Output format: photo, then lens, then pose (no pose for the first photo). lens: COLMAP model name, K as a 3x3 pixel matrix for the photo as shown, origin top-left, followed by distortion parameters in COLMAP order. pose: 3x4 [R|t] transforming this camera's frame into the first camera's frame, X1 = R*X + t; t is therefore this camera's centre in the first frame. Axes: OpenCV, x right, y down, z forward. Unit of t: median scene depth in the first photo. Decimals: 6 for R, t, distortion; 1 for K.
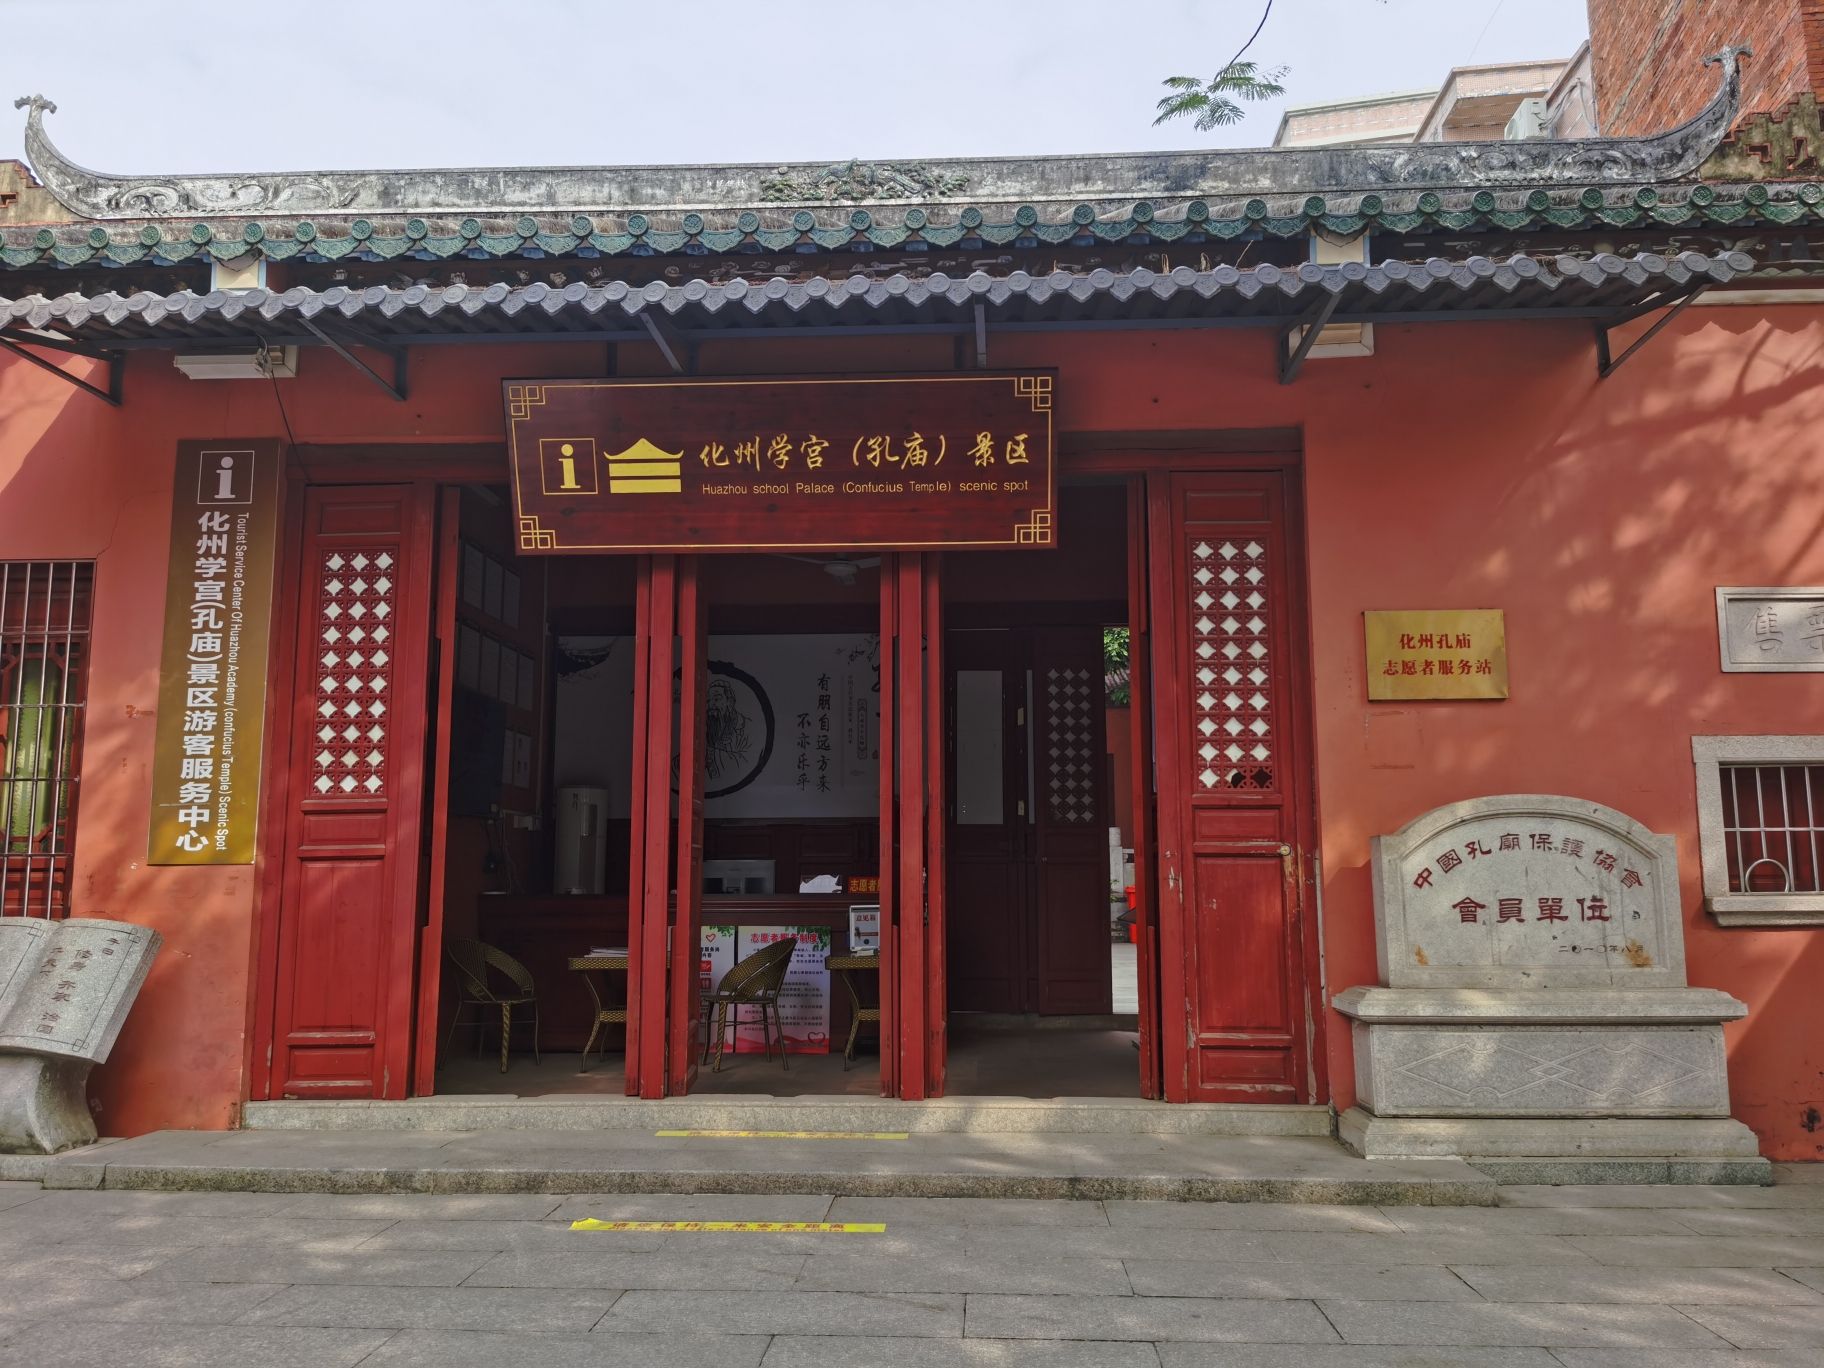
lens RADIAL K [[1459.1, 0, 912.0], [0, 1459.1, 684.0], [0, 0, 1]] dist [0.031593, -0.002941]
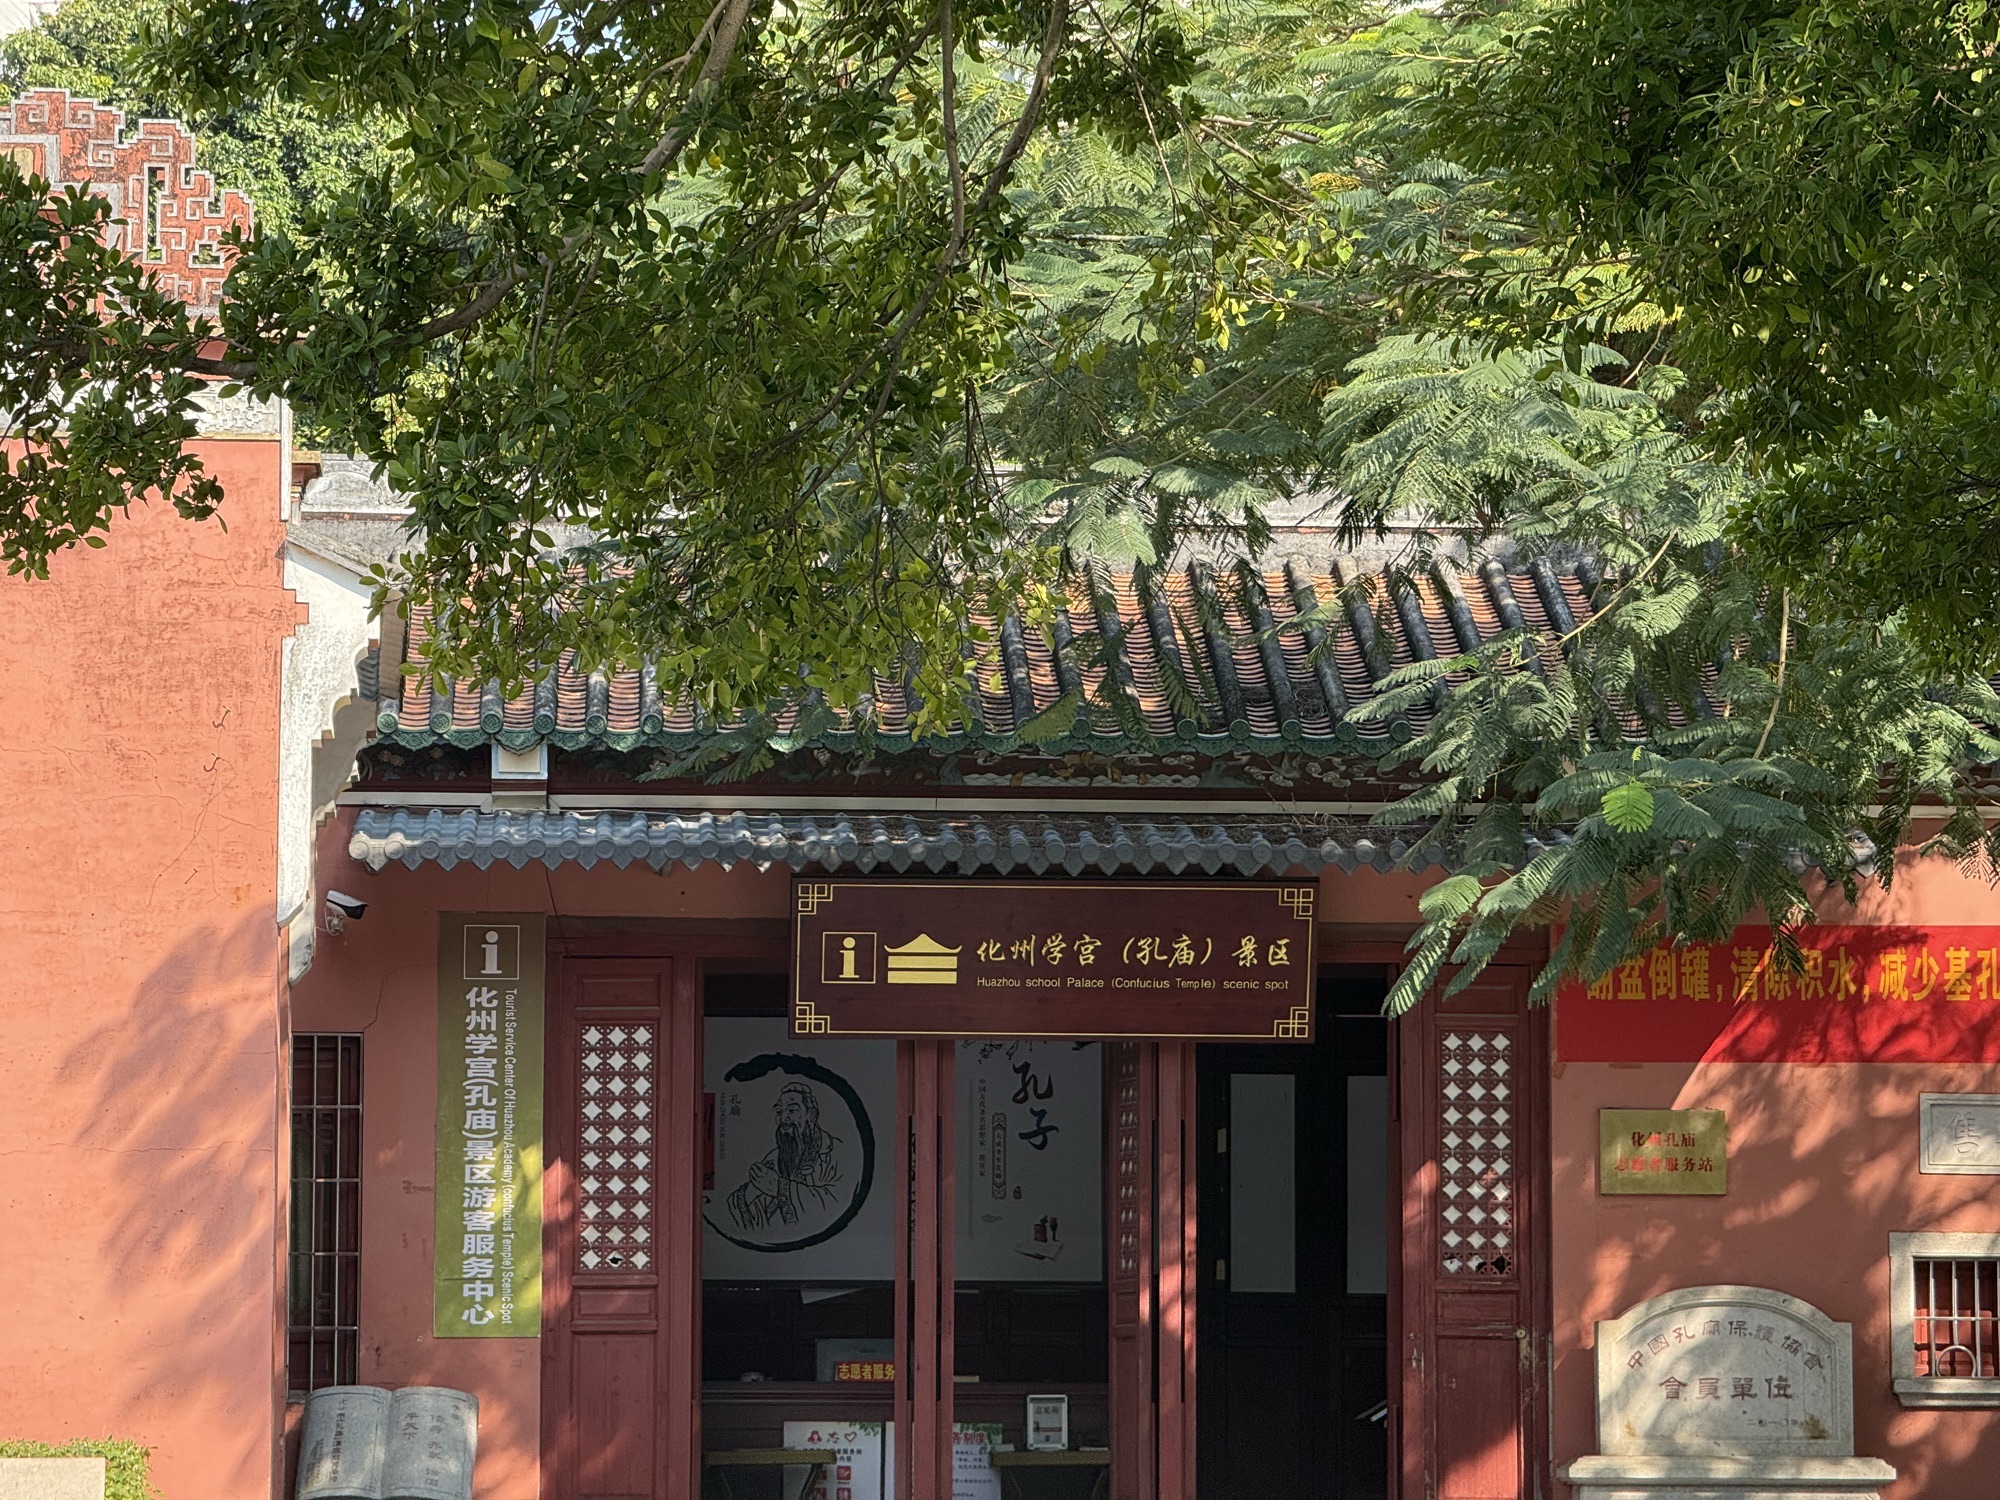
lens RADIAL K [[6984.1, 0, 1000.0], [0, 6984.1, 750.0], [0, 0, 1]] dist [0.159812, 4.421212]
pose [[0.994308, 0.016885, 0.105198, -0.646678], [-0.020551, 0.999215, 0.033856, -0.462086], [-0.104543, -0.035826, 0.993875, -3.899141]]
